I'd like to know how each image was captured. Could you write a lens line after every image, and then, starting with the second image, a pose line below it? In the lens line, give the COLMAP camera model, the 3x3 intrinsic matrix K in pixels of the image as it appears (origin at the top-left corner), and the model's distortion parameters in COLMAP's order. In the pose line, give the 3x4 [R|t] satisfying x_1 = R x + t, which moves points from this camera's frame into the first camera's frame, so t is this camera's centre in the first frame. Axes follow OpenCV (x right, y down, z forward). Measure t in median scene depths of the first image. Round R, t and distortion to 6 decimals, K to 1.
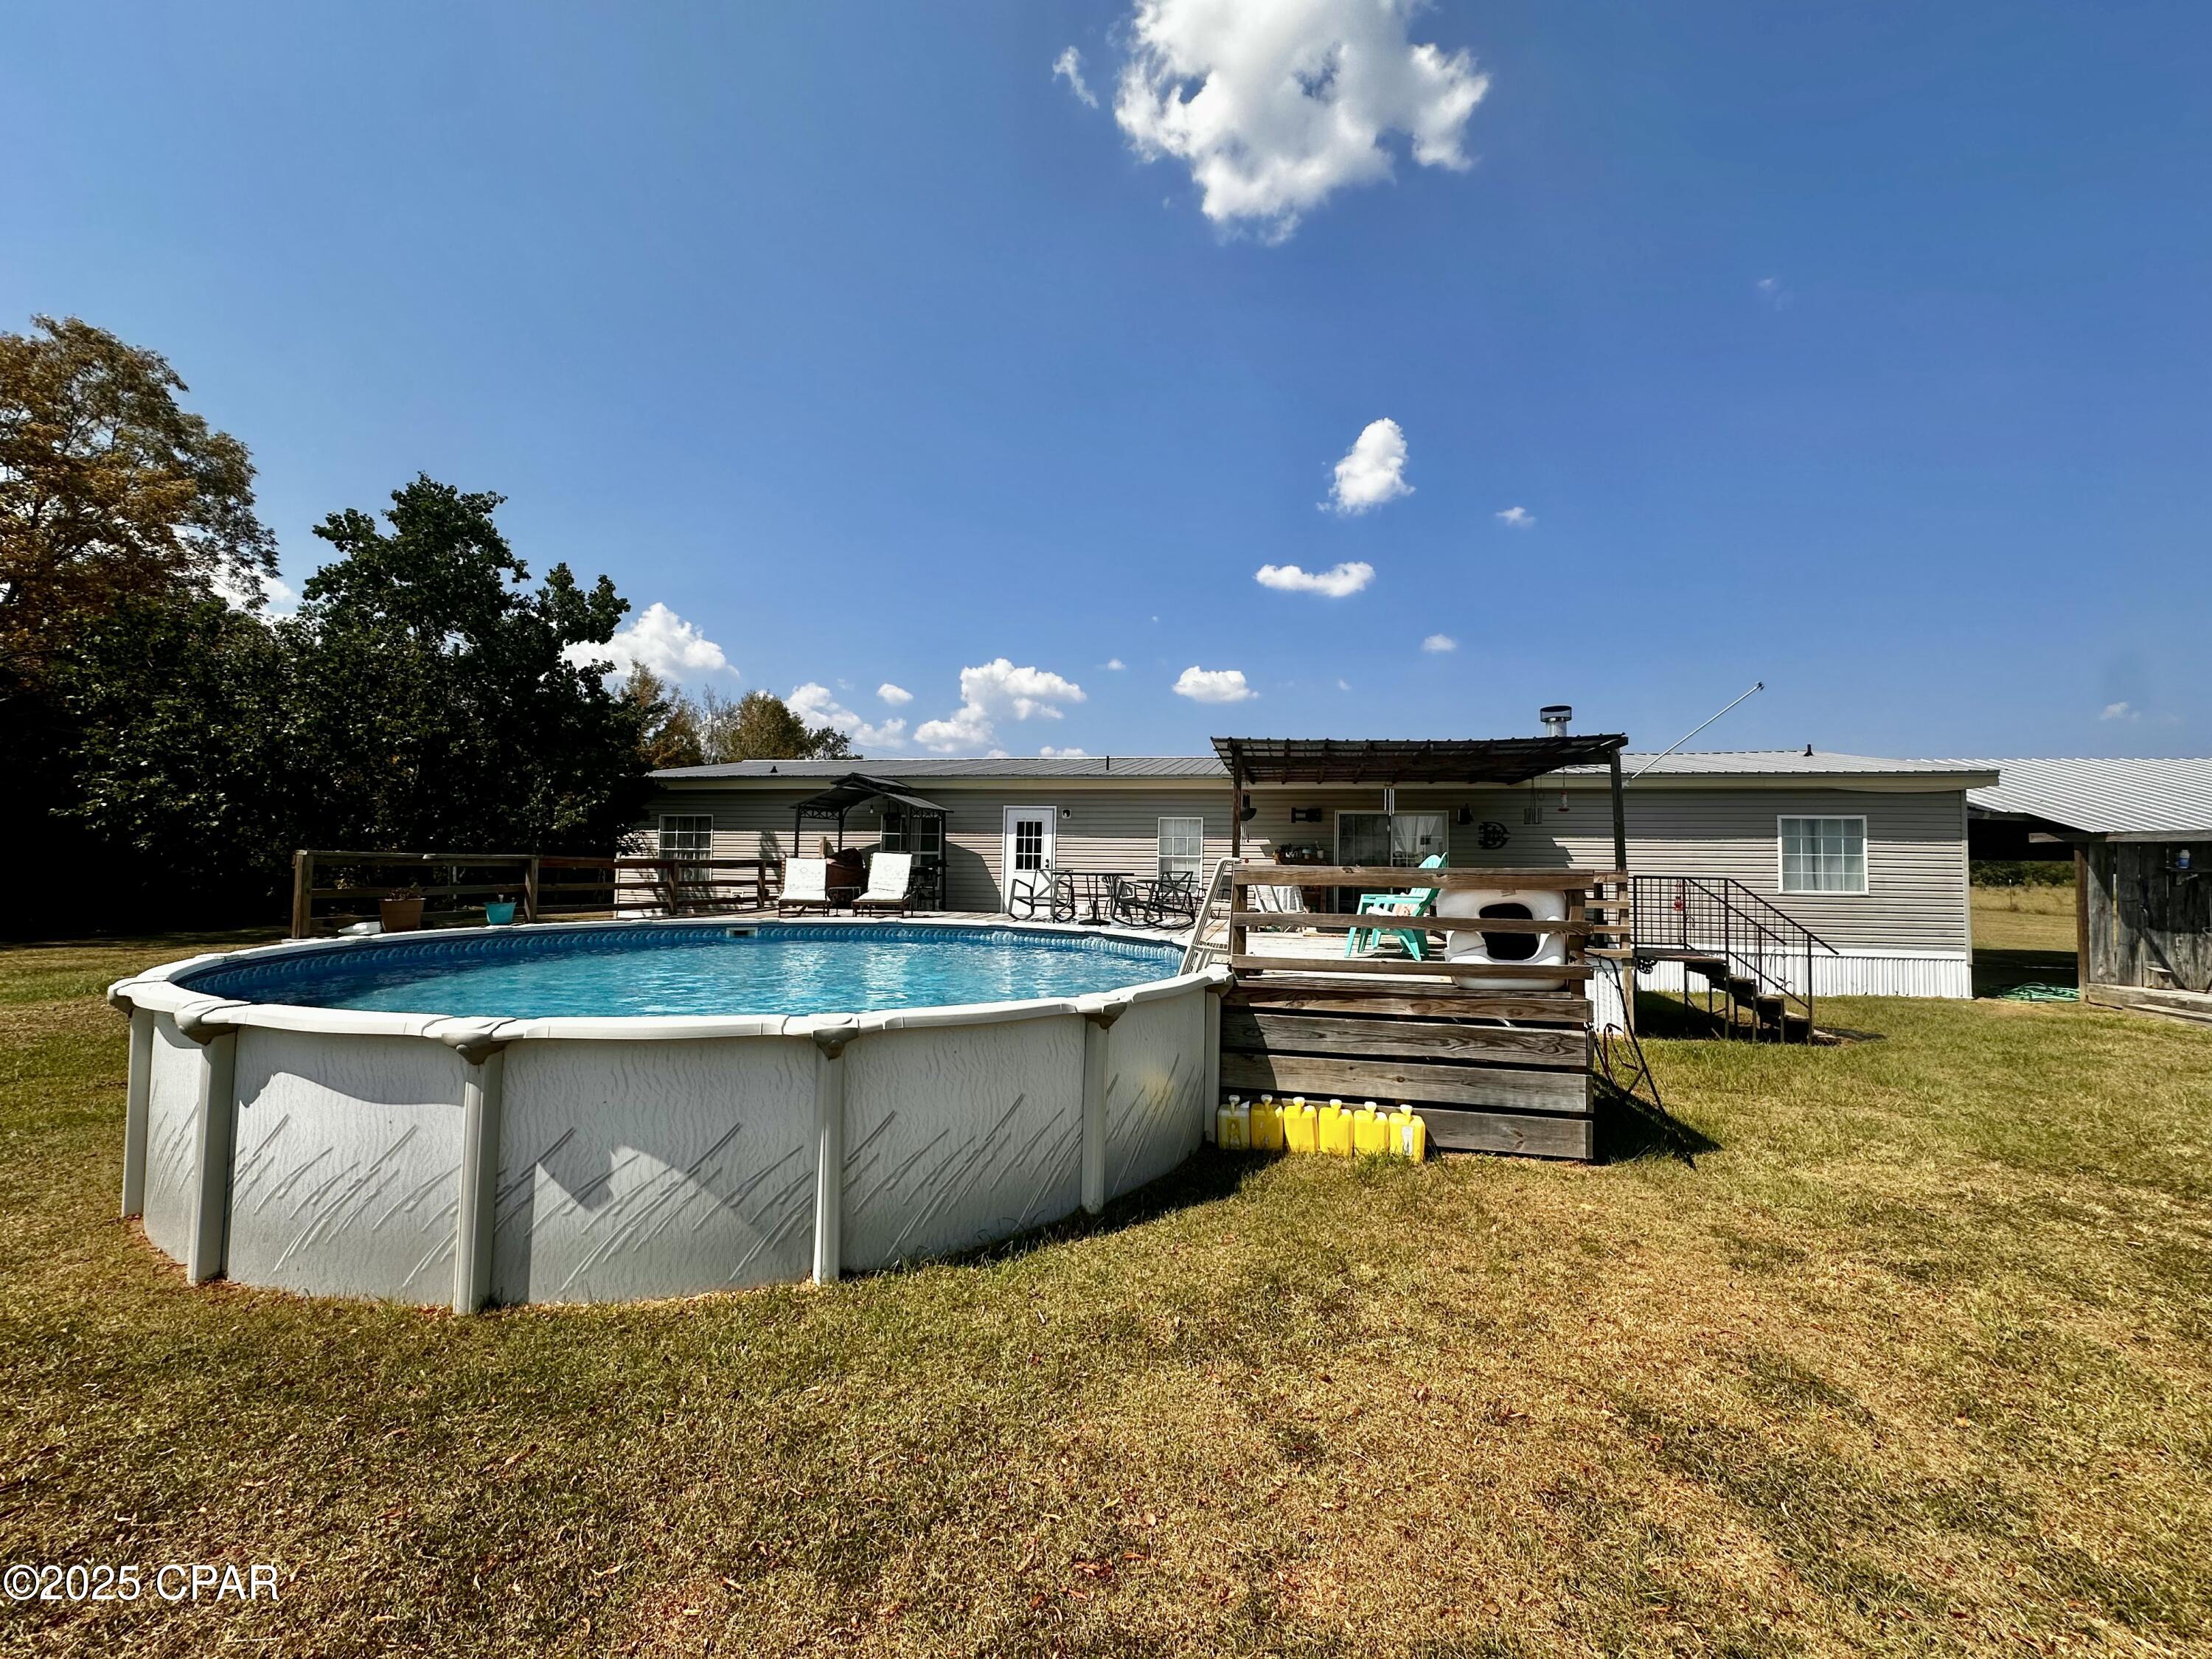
lens RADIAL K [[886.0, 0, 1102.0], [0, 886.0, 785.7], [0, 0, 1]] dist [0.001339, 0.000262]
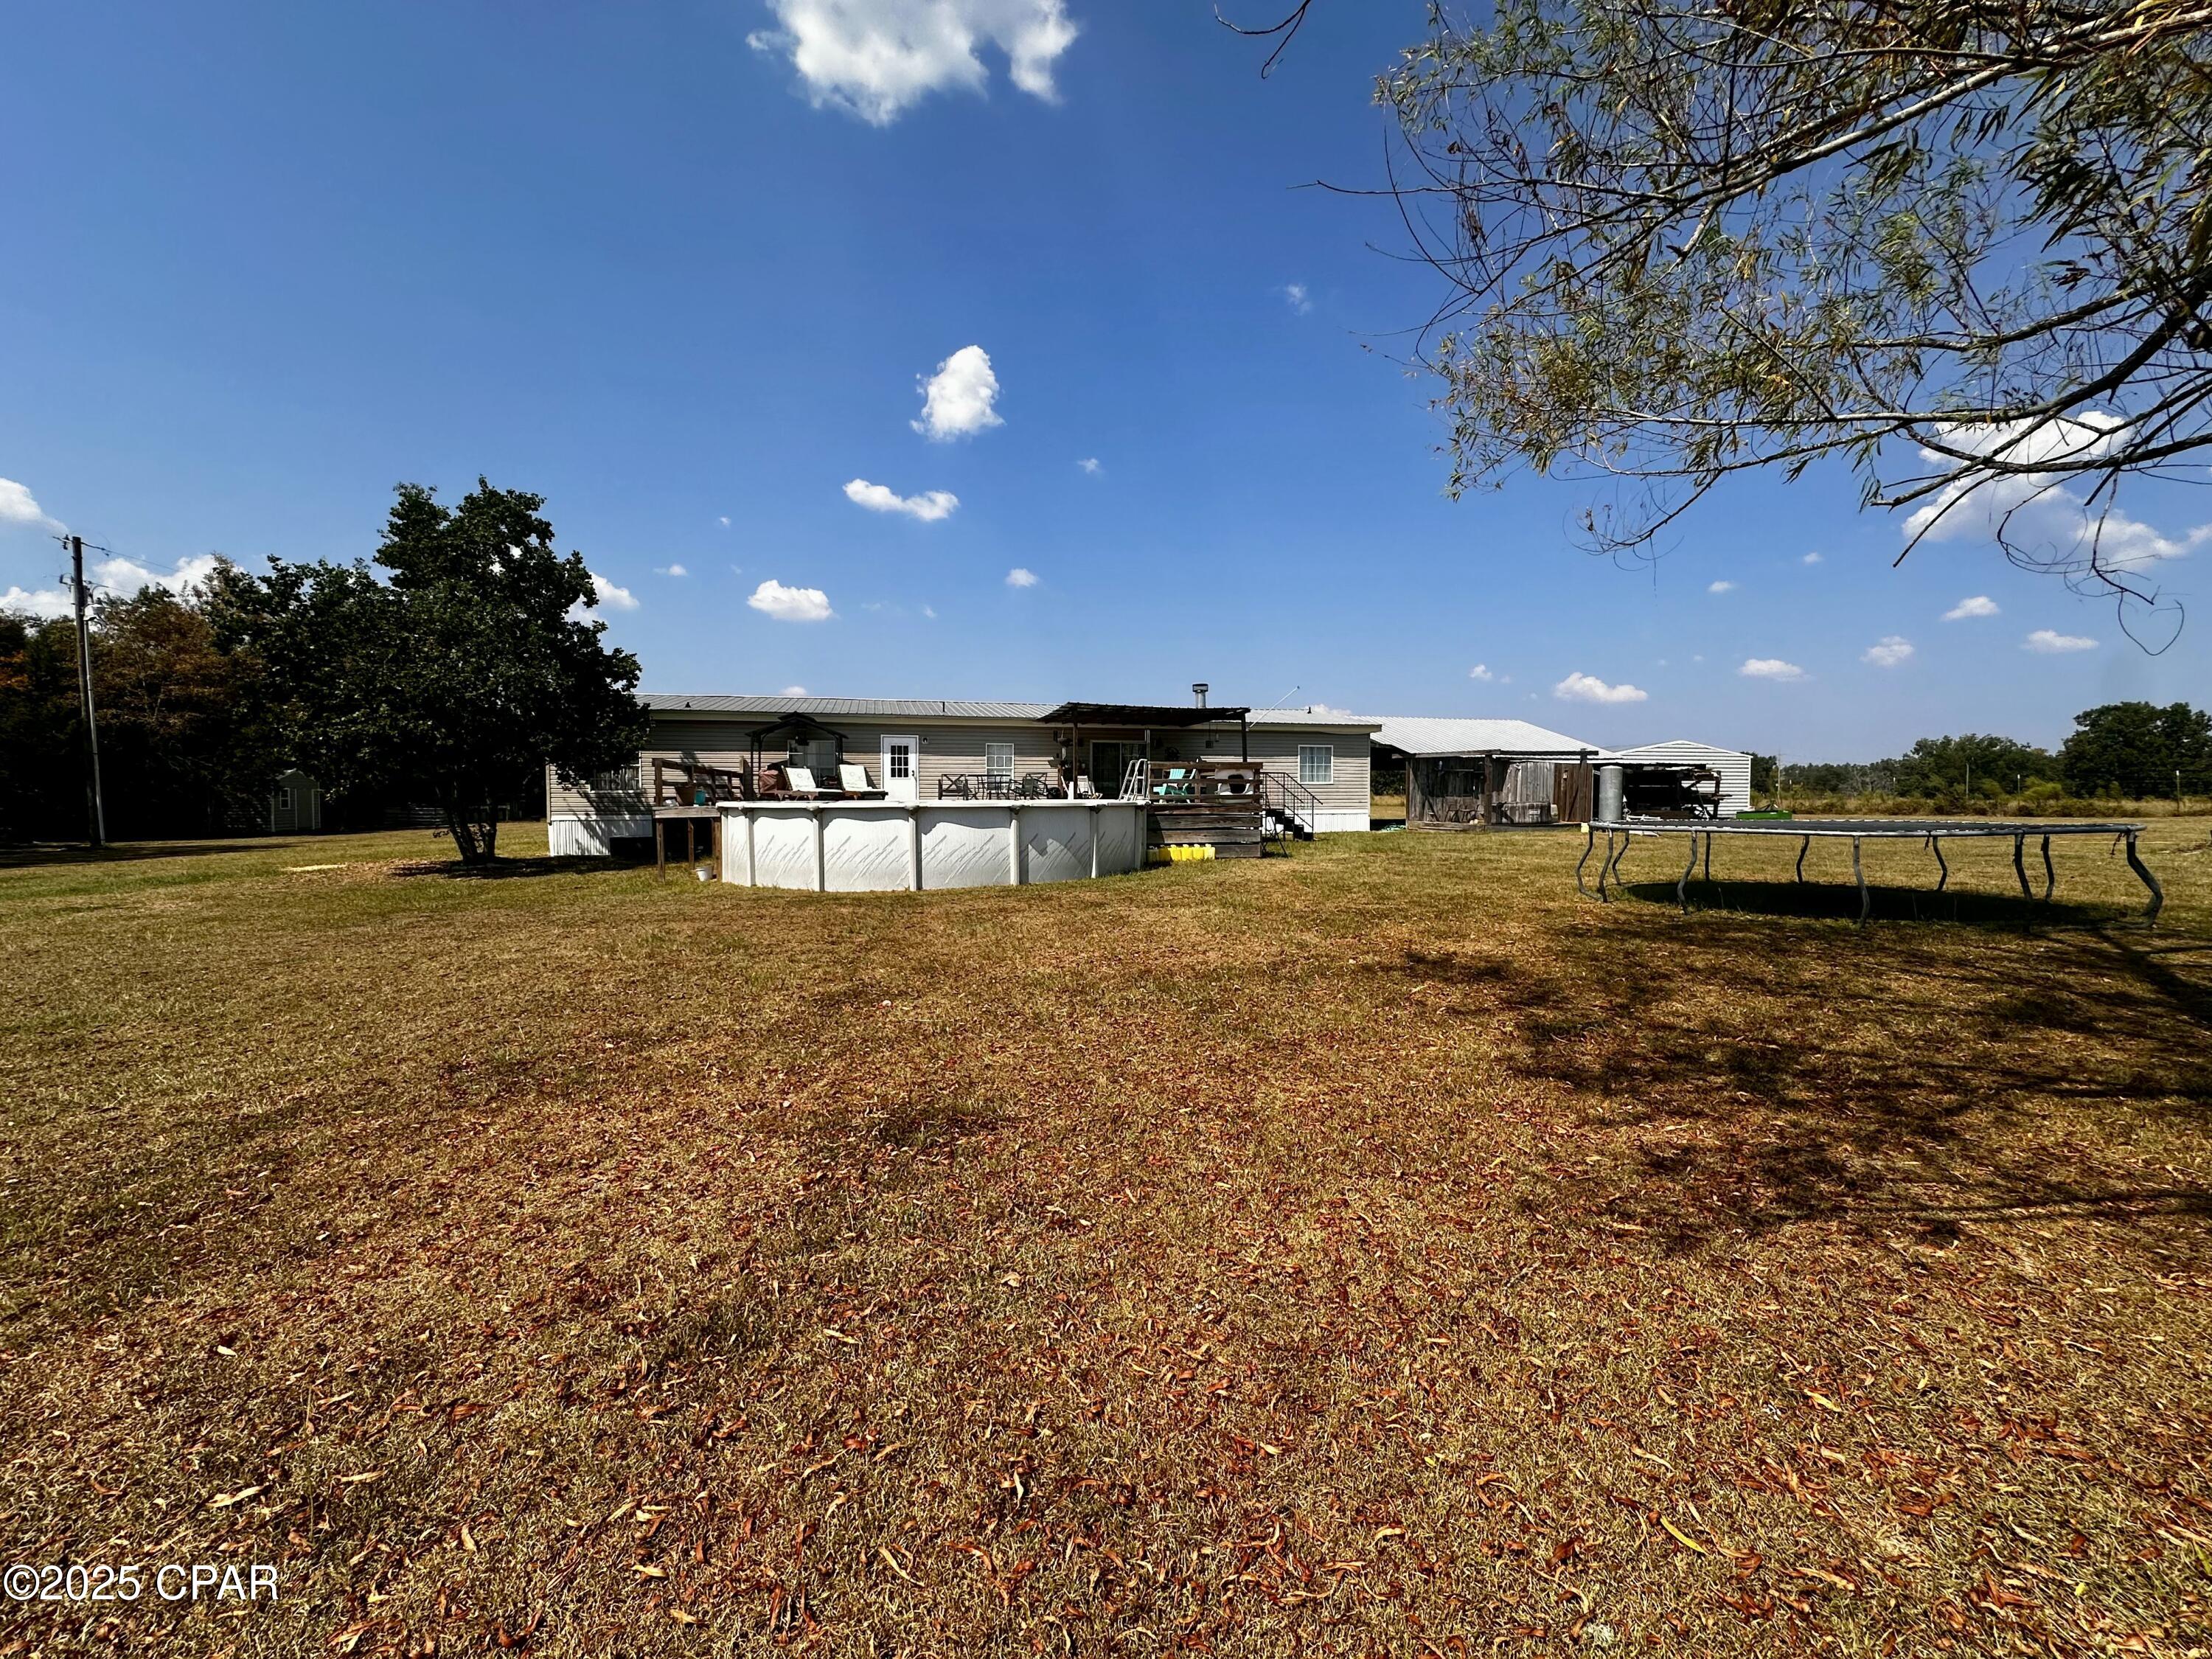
lens RADIAL K [[881.4, 0, 1103.7], [0, 881.4, 827.4], [0, 0, 1]] dist [-0.003535, 0.000591]
pose [[0.895805, -0.035897, 0.442995, -0.440483], [-0.021492, 0.992068, 0.123849, -0.014106], [-0.443928, -0.120466, 0.887928, -0.497145]]
